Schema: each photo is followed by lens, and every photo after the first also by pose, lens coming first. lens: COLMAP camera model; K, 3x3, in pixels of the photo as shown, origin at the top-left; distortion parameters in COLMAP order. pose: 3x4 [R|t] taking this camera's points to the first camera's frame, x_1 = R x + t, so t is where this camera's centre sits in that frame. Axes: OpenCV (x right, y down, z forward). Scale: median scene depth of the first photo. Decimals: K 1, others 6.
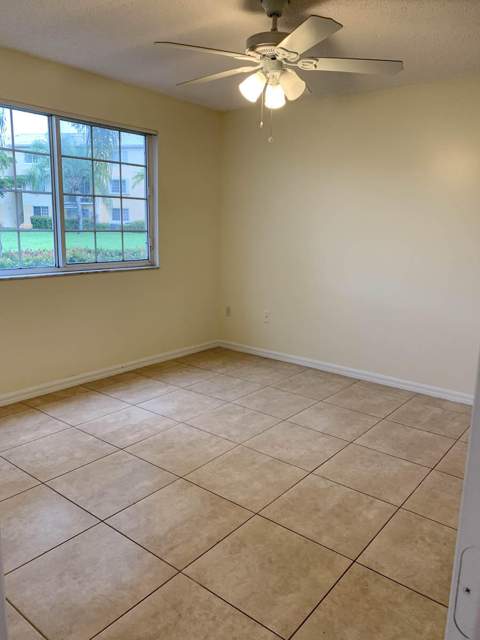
lens RADIAL K [[488.1, 0, 241.6], [0, 488.1, 313.0], [0, 0, 1]] dist [0.091541, -0.160115]
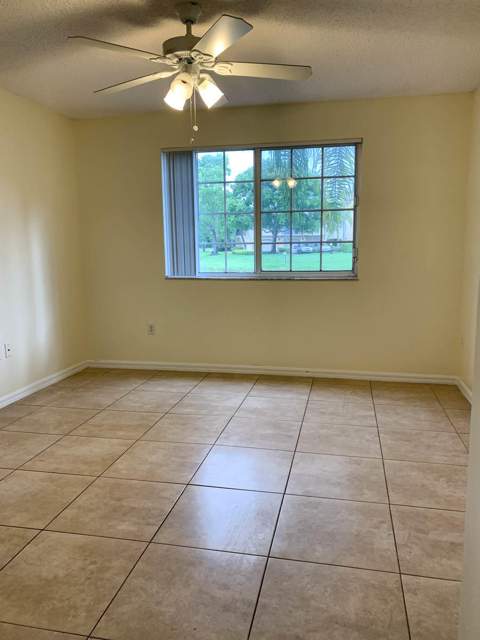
lens RADIAL K [[488.1, 0, 241.6], [0, 488.1, 313.0], [0, 0, 1]] dist [0.091541, -0.160115]
pose [[0.451686, 0.099856, -0.886571, 0.719797], [-0.148410, 0.988281, 0.035701, -0.034826], [0.879747, 0.115450, 0.461212, 0.451455]]
